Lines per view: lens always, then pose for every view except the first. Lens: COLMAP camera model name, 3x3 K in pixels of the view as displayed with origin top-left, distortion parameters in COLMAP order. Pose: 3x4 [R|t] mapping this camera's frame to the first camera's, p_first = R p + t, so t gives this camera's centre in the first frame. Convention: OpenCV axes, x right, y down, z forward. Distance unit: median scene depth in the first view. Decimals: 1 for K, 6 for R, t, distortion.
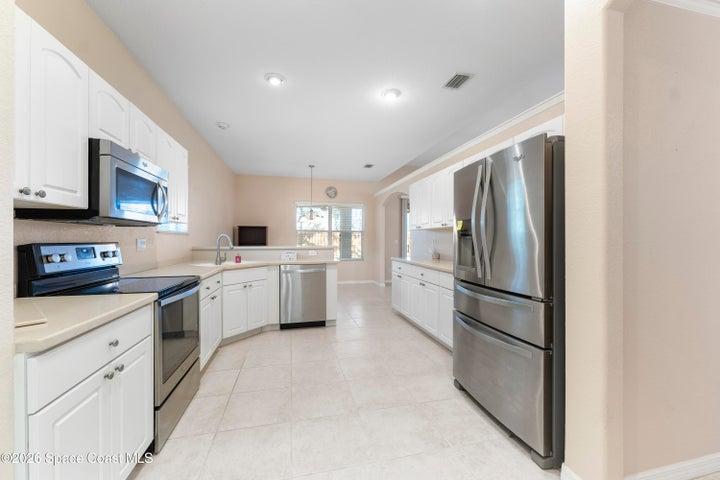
lens RADIAL K [[290.2, 0, 365.9], [0, 290.2, 239.0], [0, 0, 1]] dist [0.001448, -0.000472]
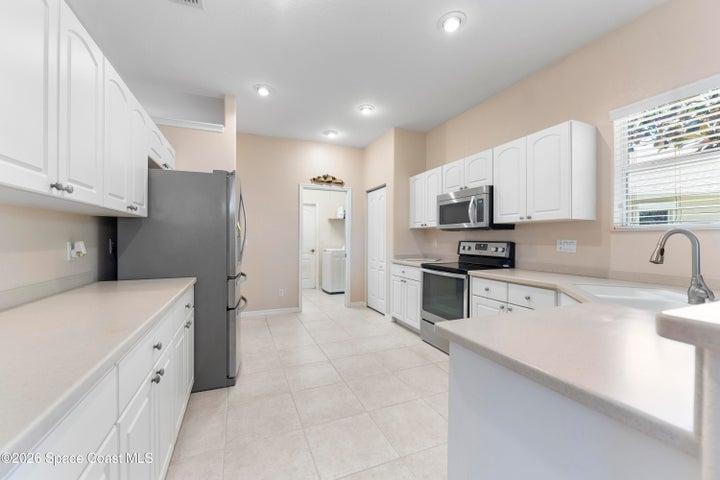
lens RADIAL K [[290.2, 0, 360.9], [0, 290.2, 238.2], [0, 0, 1]] dist [0.001448, -0.000472]
pose [[-0.990107, -0.003551, -0.140272, 0.013478], [-0.003426, 0.999993, -0.001134, -0.000990], [0.140275, -0.000643, -0.990112, 1.520696]]
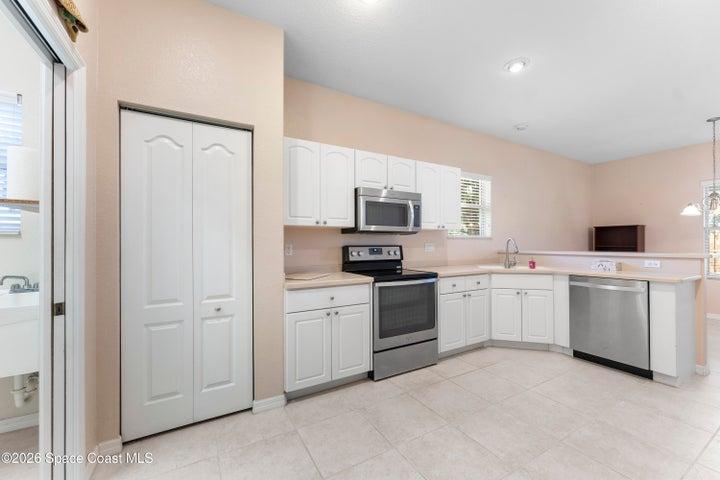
lens RADIAL K [[290.2, 0, 349.7], [0, 290.2, 241.5], [0, 0, 1]] dist [0.001448, -0.000472]
pose [[0.249958, -0.006586, -0.968234, 0.380894], [0.003187, 0.999977, -0.005979, -0.000863], [0.968251, -0.001592, 0.249973, 0.242417]]
